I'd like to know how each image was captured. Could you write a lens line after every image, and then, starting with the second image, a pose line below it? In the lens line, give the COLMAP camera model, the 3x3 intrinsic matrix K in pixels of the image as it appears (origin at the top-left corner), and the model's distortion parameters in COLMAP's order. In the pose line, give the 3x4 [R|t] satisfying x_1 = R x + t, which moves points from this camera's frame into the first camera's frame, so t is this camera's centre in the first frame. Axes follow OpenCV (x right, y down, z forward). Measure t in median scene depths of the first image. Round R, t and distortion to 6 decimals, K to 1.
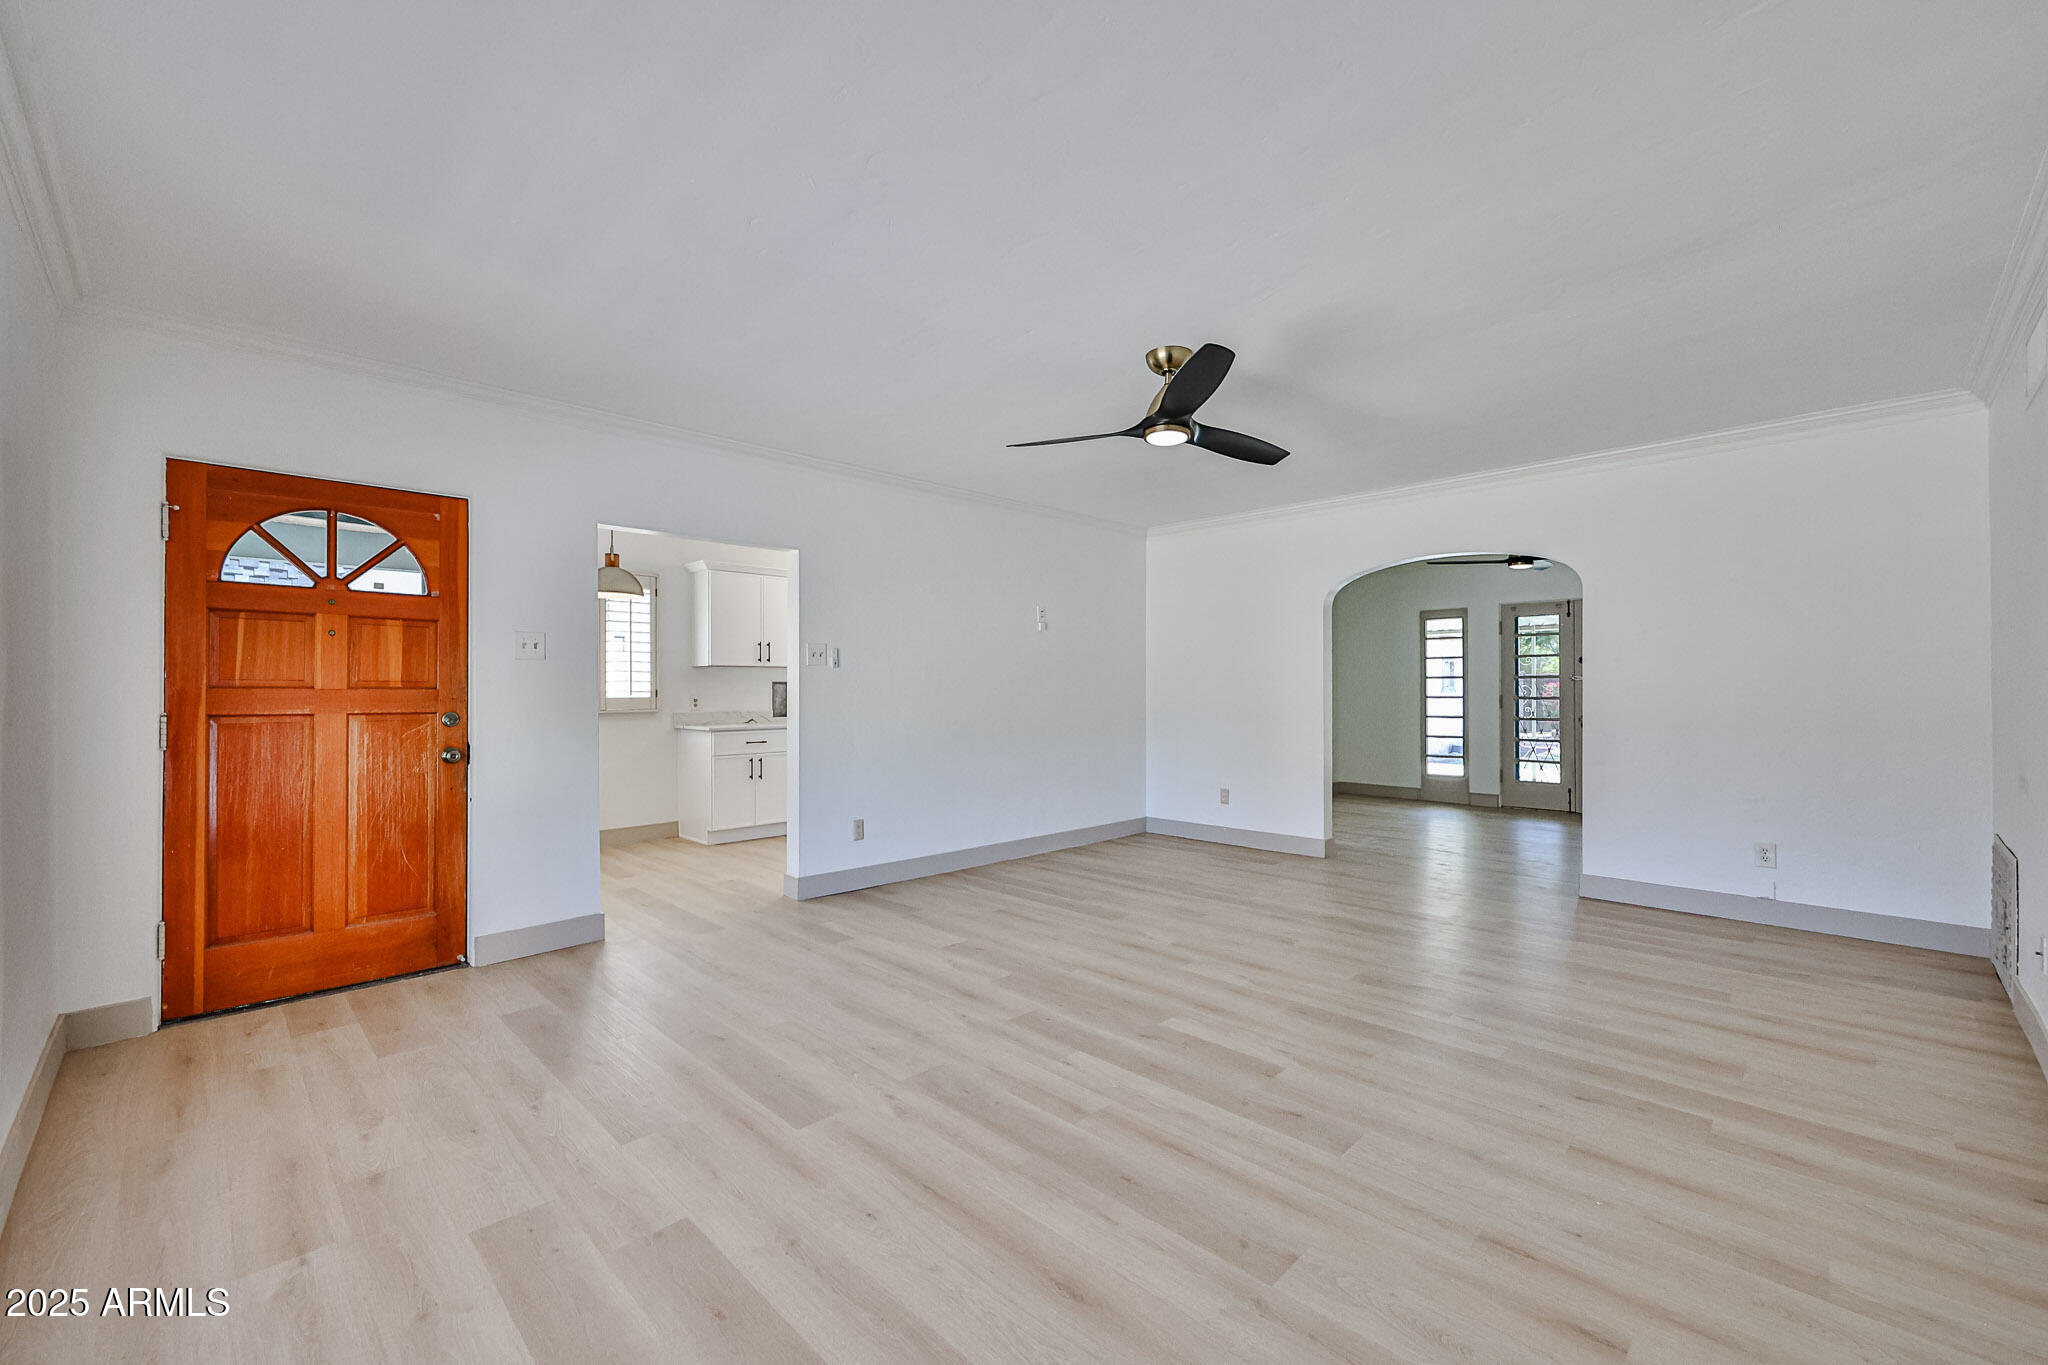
lens RADIAL K [[863.0, 0, 1023.0], [0, 863.0, 688.4], [0, 0, 1]] dist [0.002272, 0.000414]
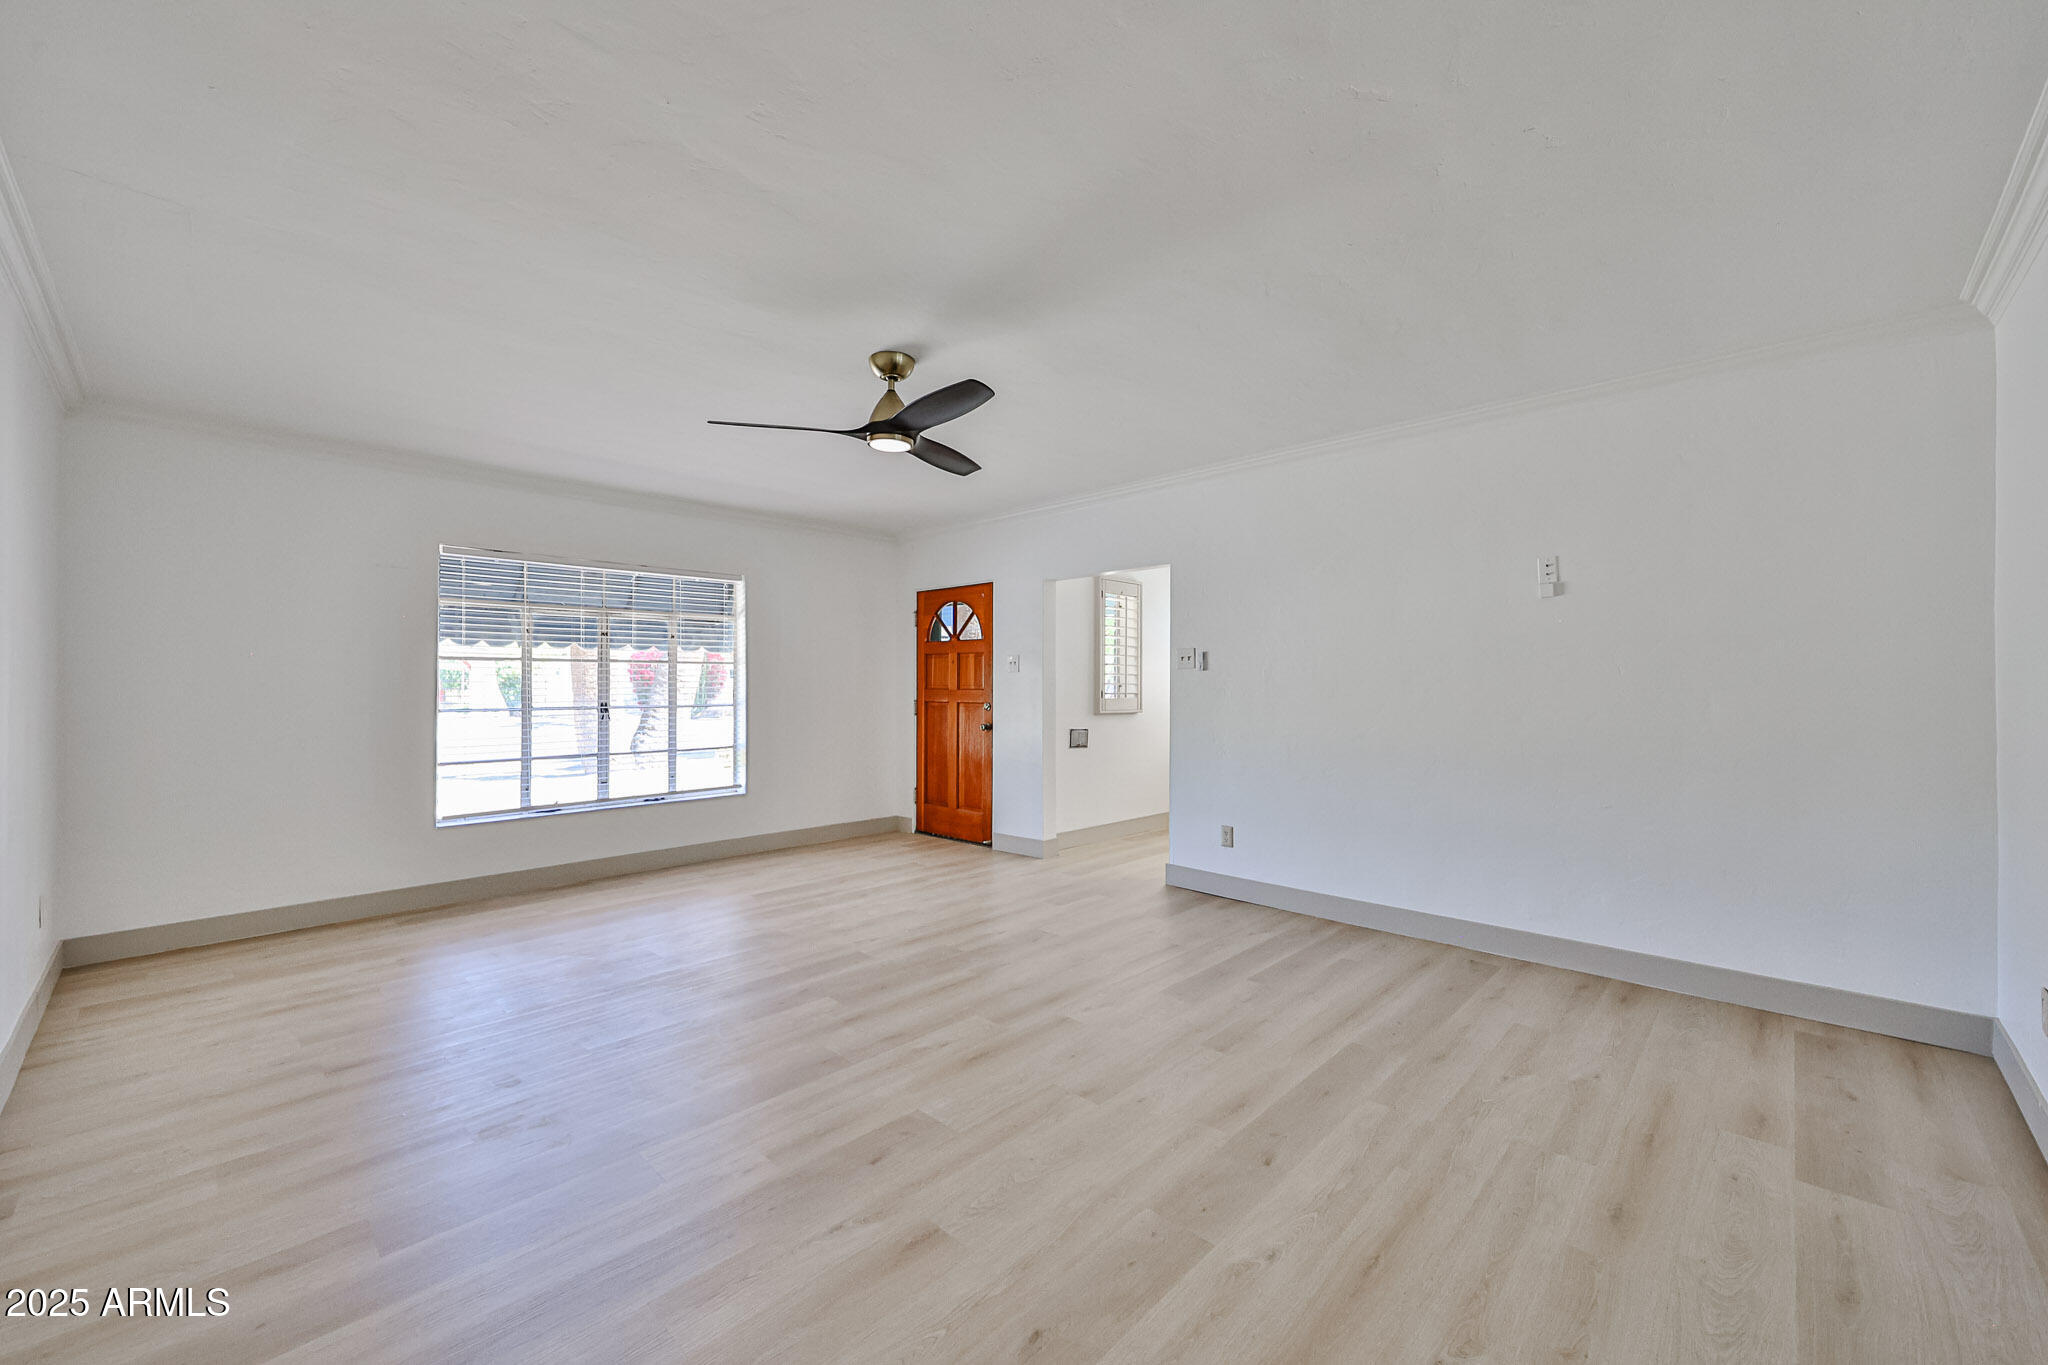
lens RADIAL K [[836.6, 0, 1009.3], [0, 836.6, 675.1], [0, 0, 1]] dist [0.003169, 0.000405]
pose [[-0.026357, -0.010549, -0.999597, 1.107541], [0.001761, 0.999942, -0.010599, -0.011634], [0.999651, -0.002040, -0.026336, 1.137177]]
